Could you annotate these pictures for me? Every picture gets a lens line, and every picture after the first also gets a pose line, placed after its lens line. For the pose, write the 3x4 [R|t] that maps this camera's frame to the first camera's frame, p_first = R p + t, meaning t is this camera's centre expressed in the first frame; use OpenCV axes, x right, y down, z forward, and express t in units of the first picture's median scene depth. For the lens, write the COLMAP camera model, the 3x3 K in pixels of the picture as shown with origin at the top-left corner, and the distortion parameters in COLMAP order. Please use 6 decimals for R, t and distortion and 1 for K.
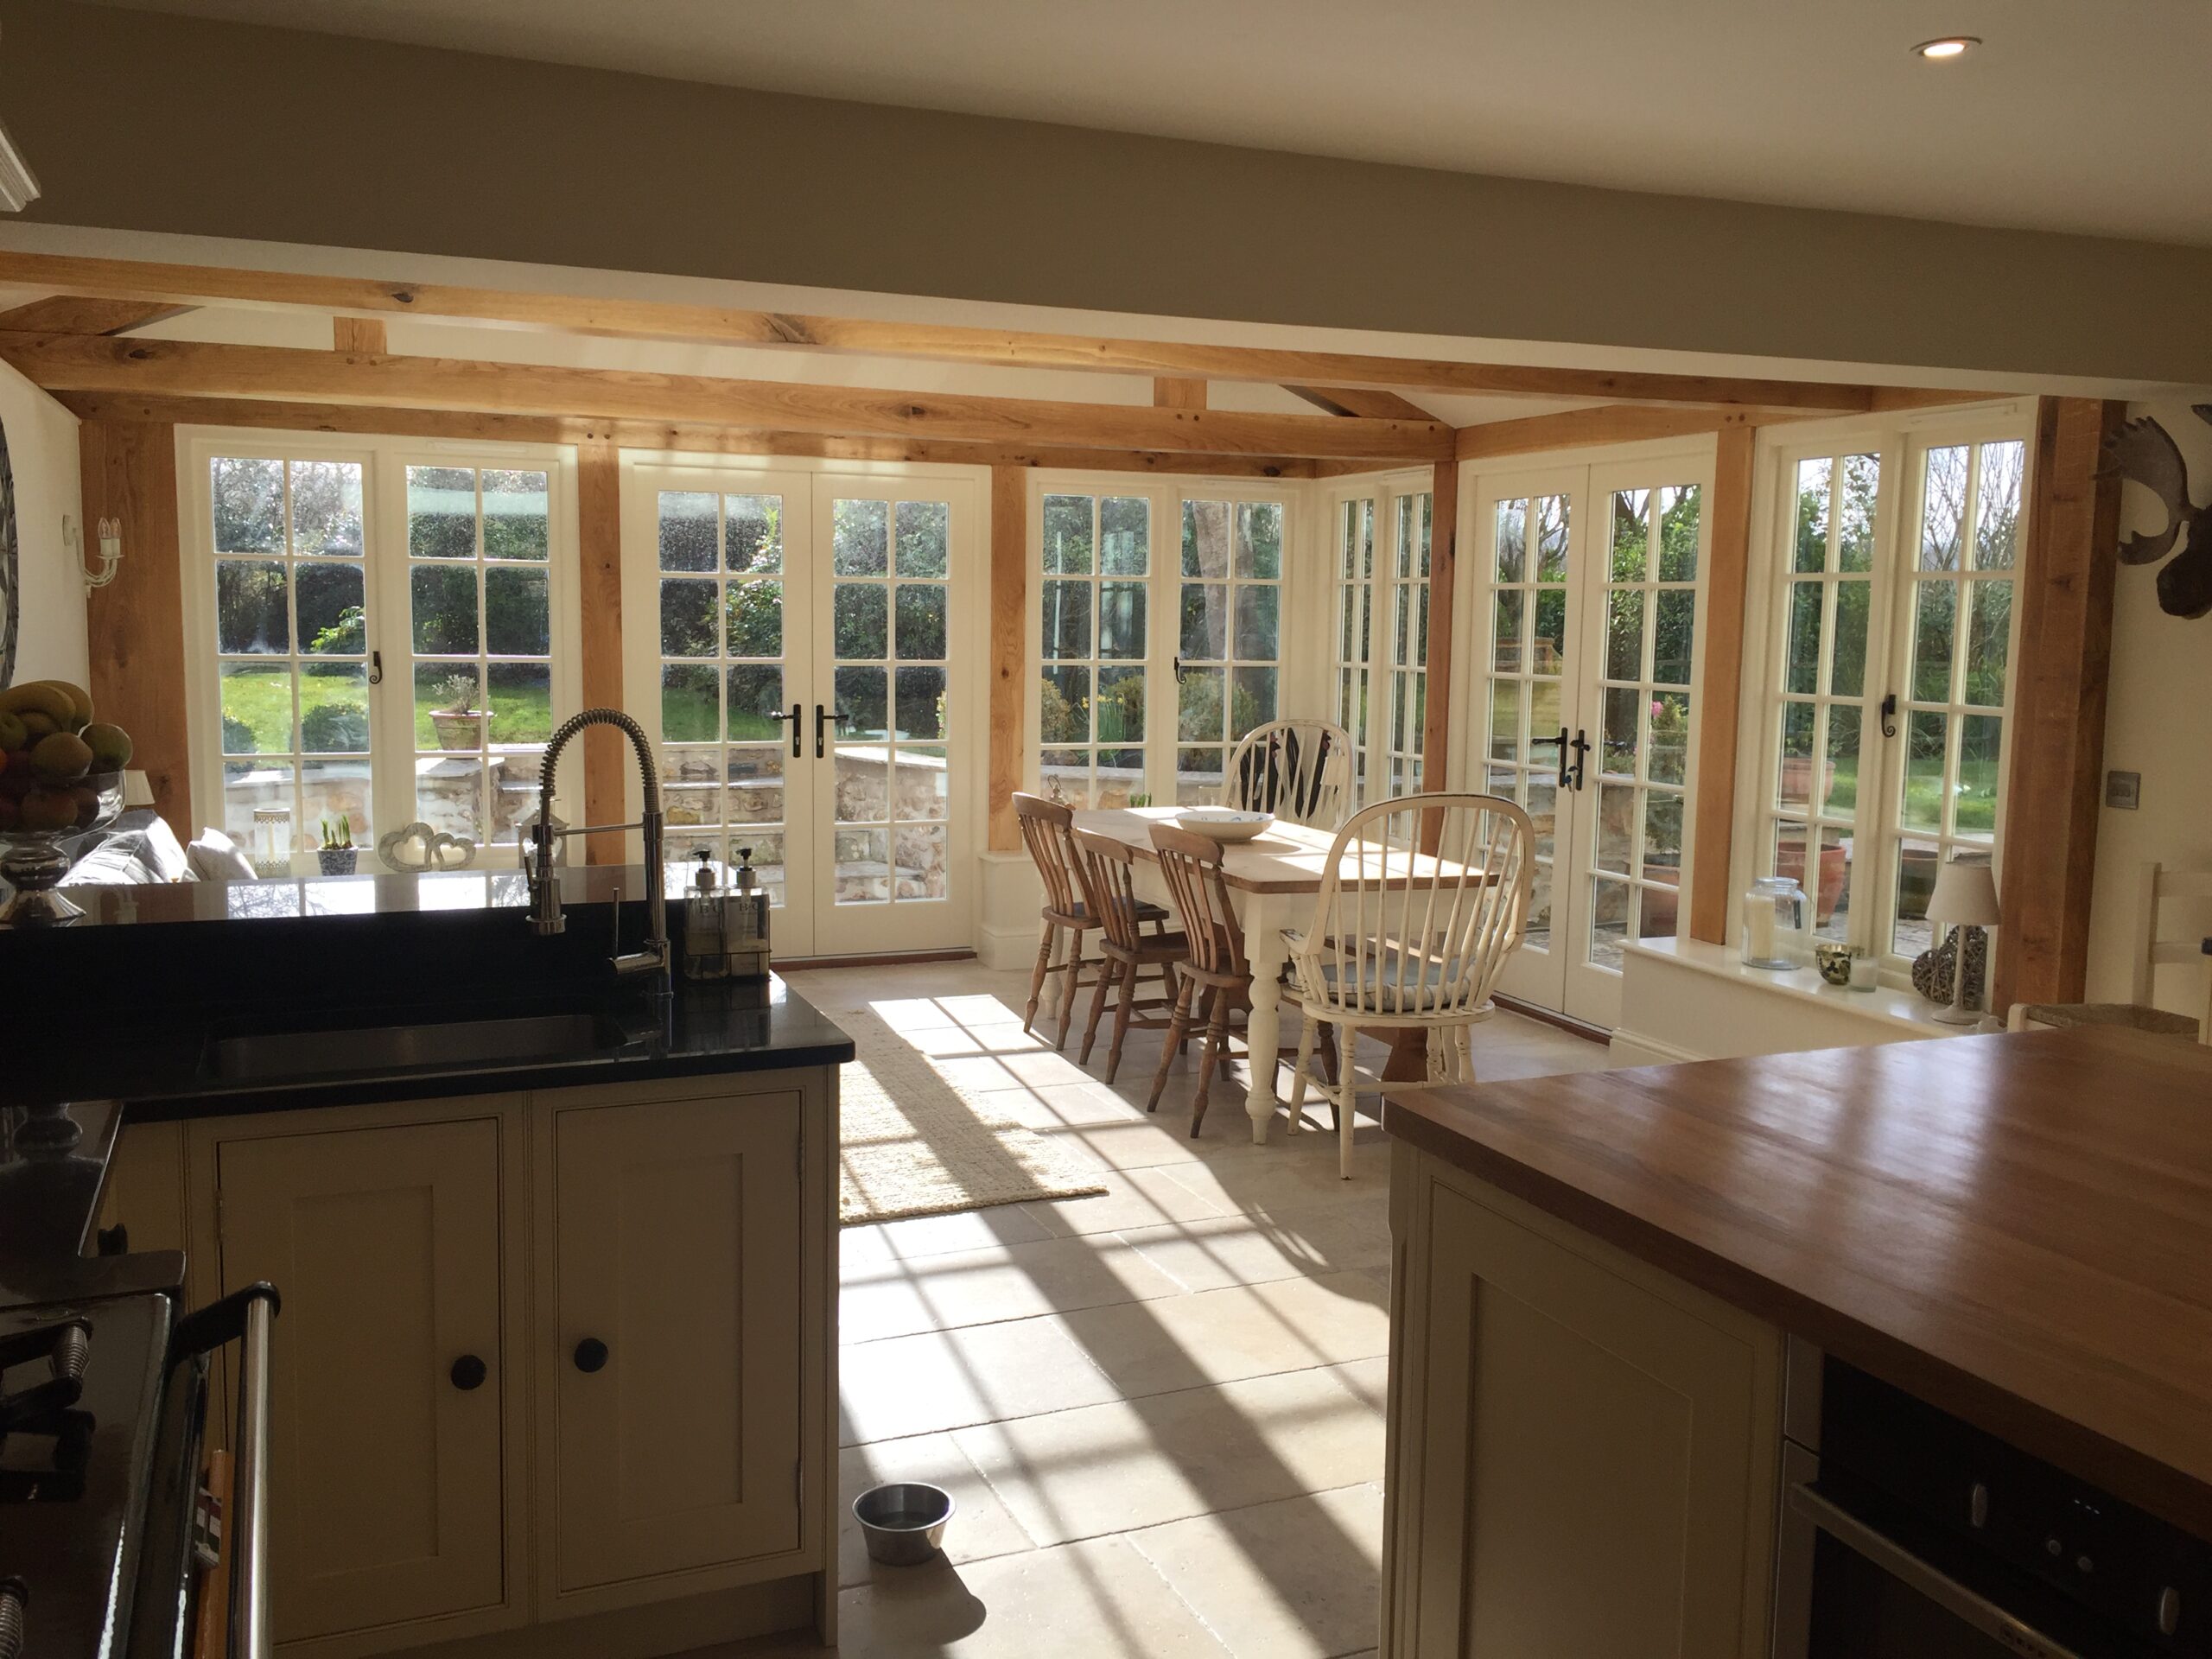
lens RADIAL K [[1897.0, 0, 1114.0], [0, 1897.0, 836.1], [0, 0, 1]] dist [0.047847, -0.034866]
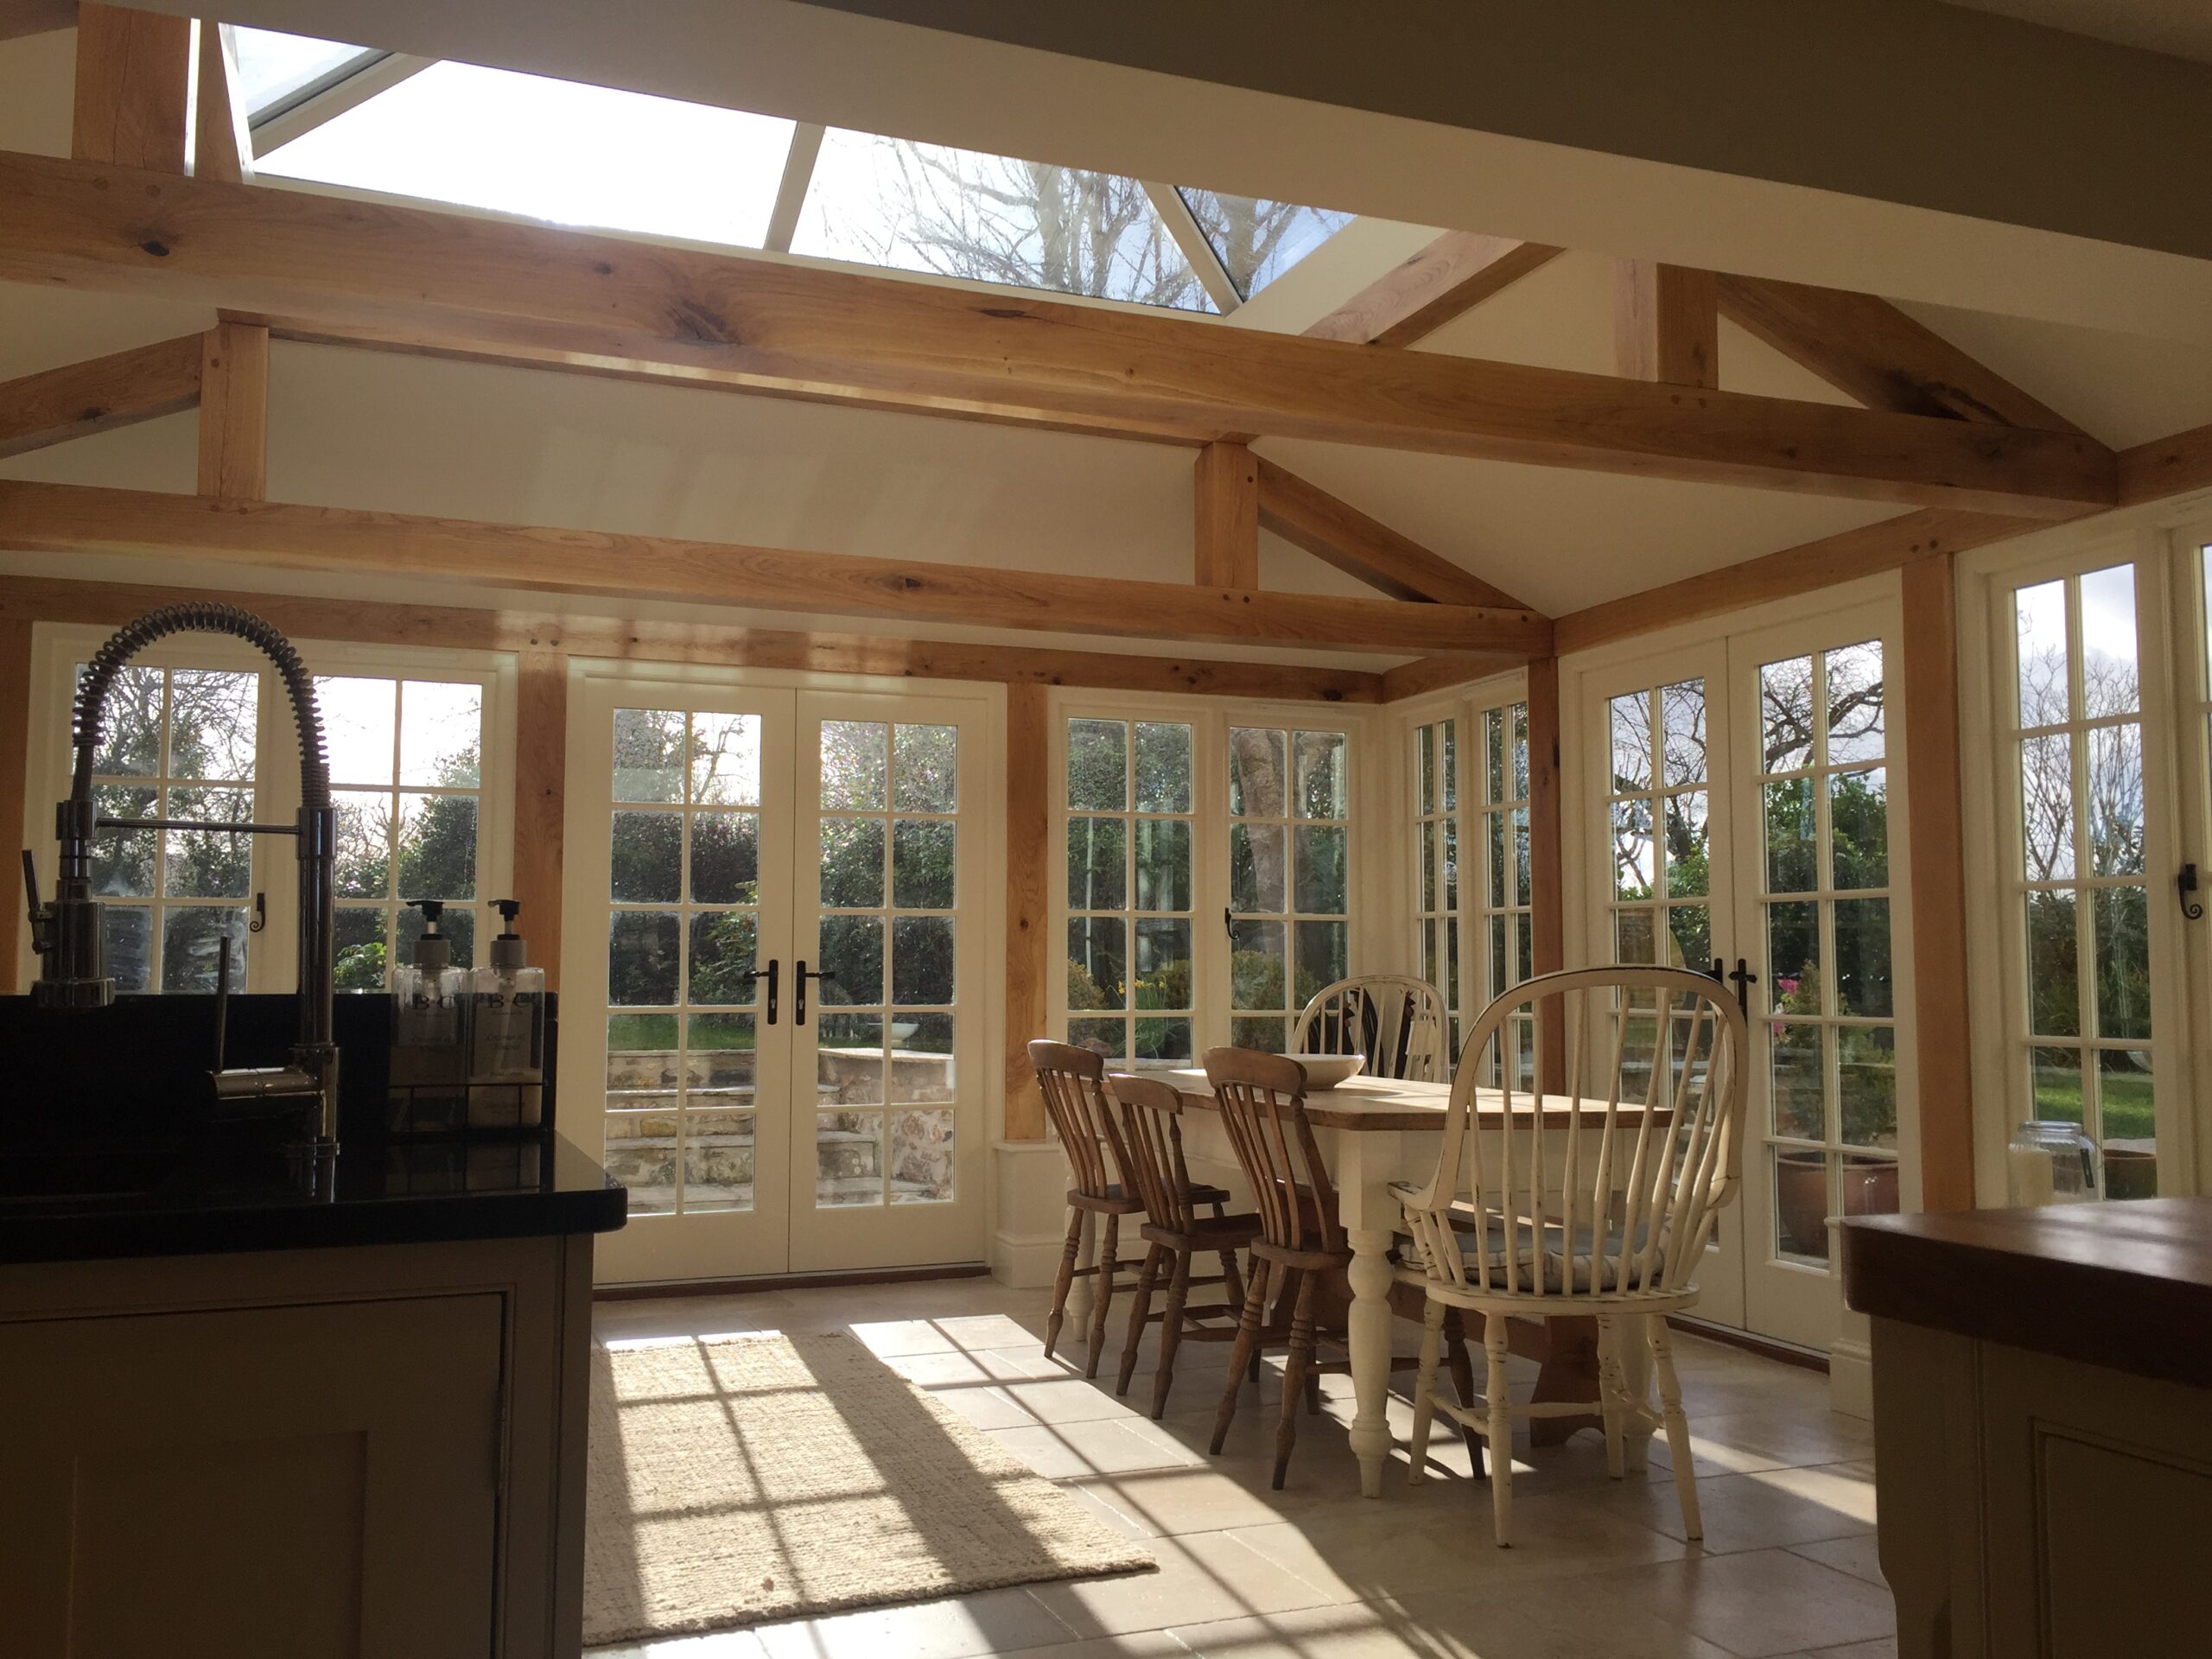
lens RADIAL K [[1897.0, 0, 1107.3], [0, 1897.0, 824.5], [0, 0, 1]] dist [0.047847, -0.034866]
pose [[0.999586, -0.017176, -0.023088, -0.000514], [0.012240, 0.979911, -0.199061, 0.046214], [0.026043, 0.198696, 0.979715, 0.205439]]
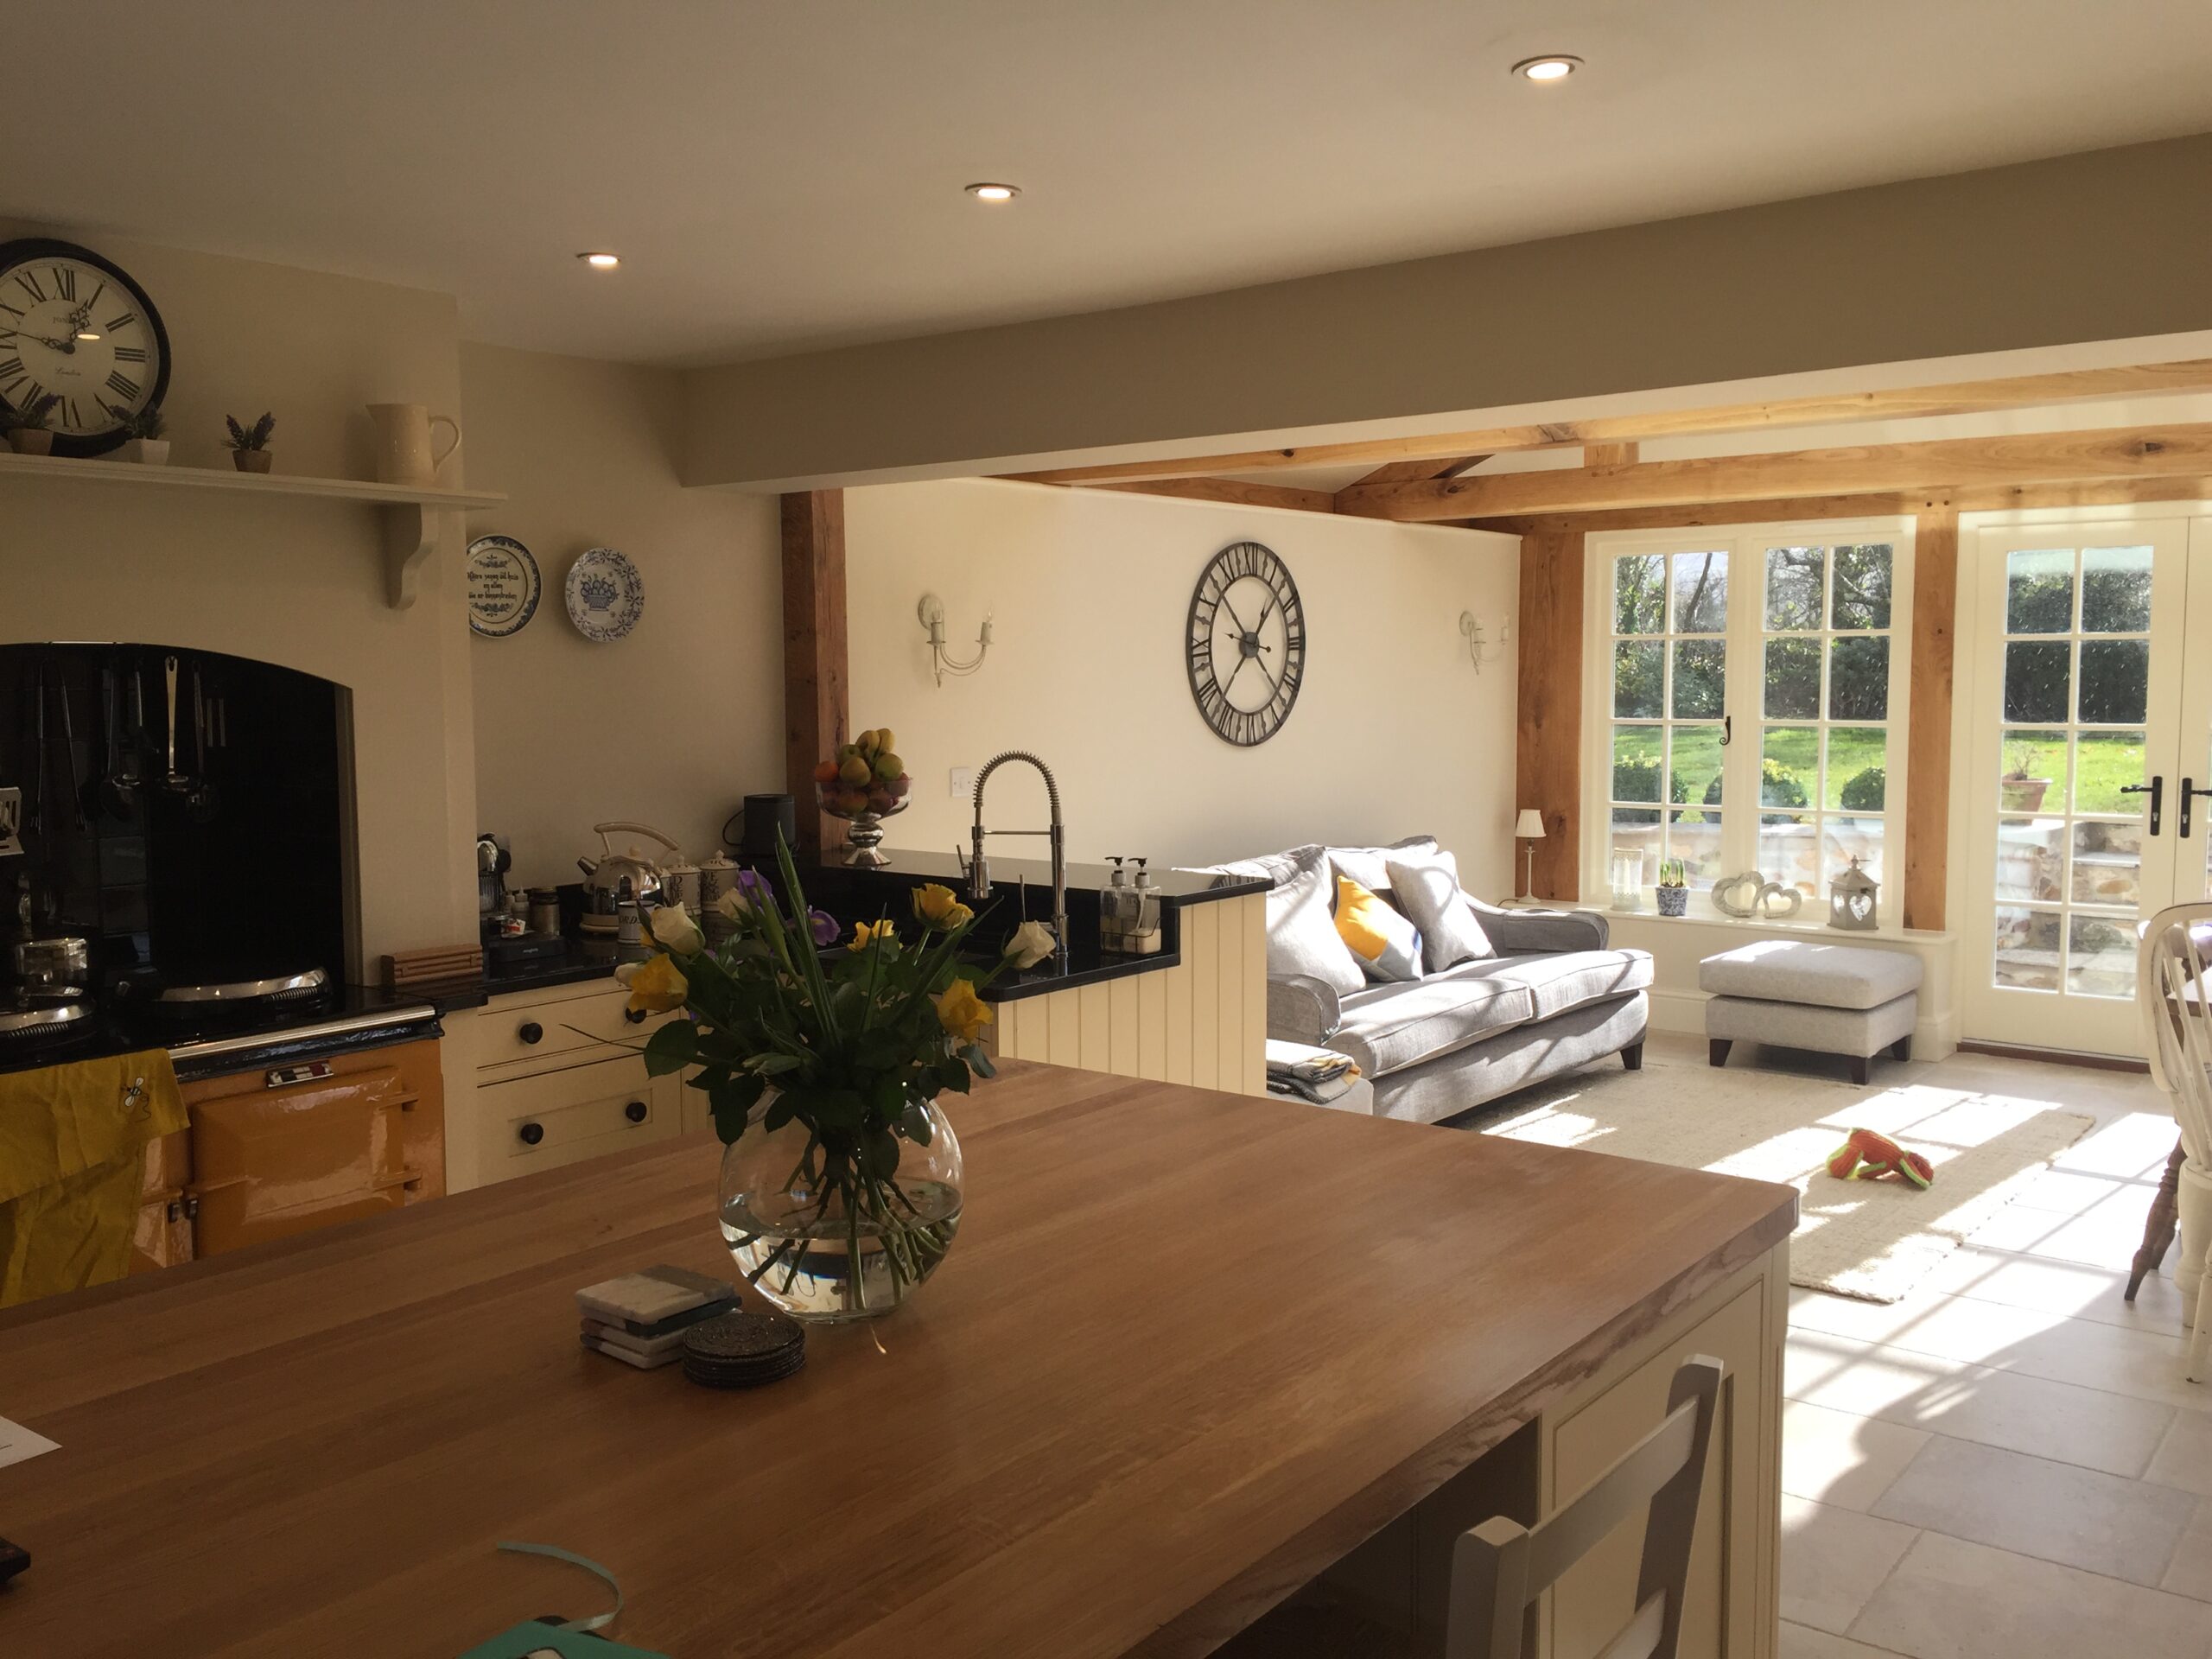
lens RADIAL K [[1897.0, 0, 1115.6], [0, 1897.0, 830.6], [0, 0, 1]] dist [0.047847, -0.034866]
pose [[0.484033, 0.057384, -0.873166, 0.448905], [-0.090869, 0.995749, 0.015068, -0.014799], [0.870319, 0.072050, 0.487189, 0.154080]]
